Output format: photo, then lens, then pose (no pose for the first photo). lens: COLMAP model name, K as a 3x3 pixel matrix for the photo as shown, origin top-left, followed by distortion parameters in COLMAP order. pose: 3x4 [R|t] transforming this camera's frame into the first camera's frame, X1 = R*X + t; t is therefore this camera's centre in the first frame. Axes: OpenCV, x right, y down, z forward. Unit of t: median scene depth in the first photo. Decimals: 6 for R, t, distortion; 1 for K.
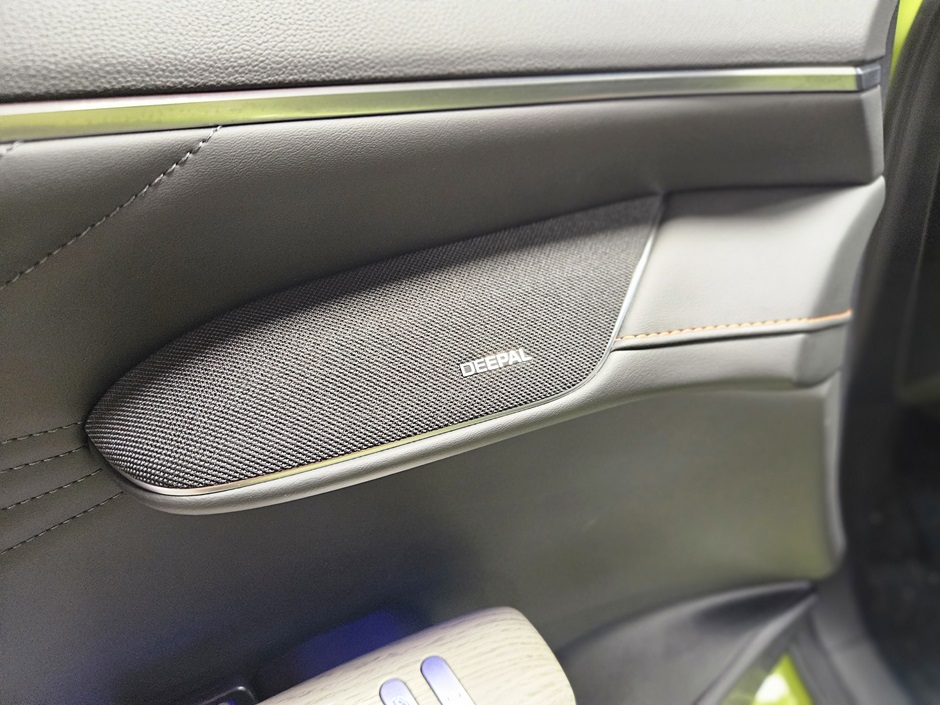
lens RADIAL K [[603.0, 0, 470.0], [0, 603.0, 352.5], [0, 0, 1]] dist [0.003895, 0.002515]
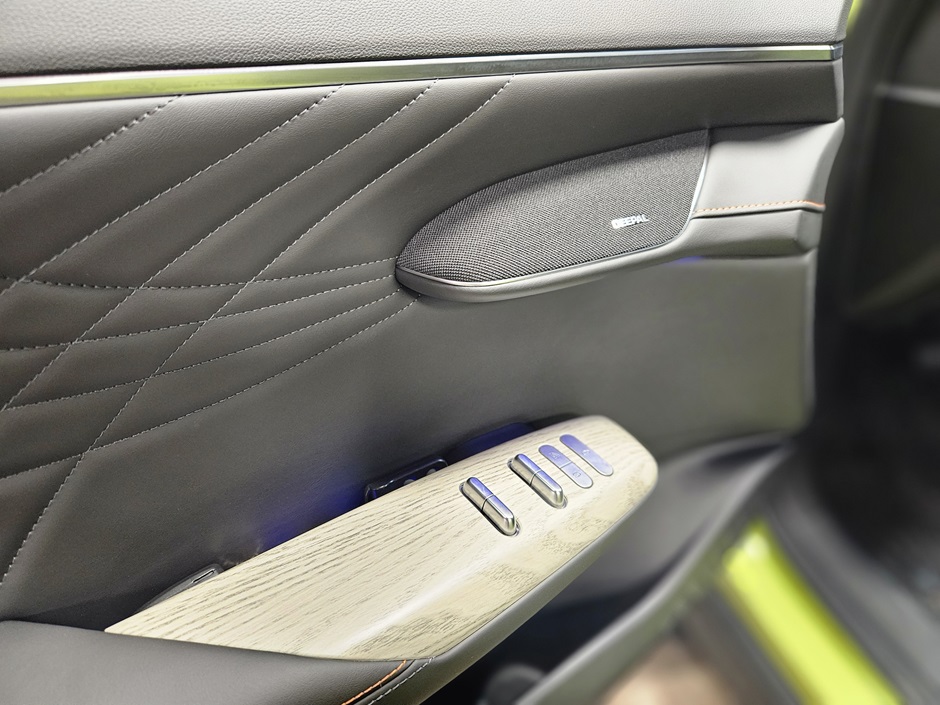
lens RADIAL K [[626.9, 0, 470.0], [0, 626.9, 352.5], [0, 0, 1]] dist [0.026026, -0.003837]
pose [[0.995519, -0.027727, 0.090403, -0.510038], [0.025694, 0.999392, 0.023577, 0.293029], [-0.091002, -0.021149, 0.995626, -0.639684]]
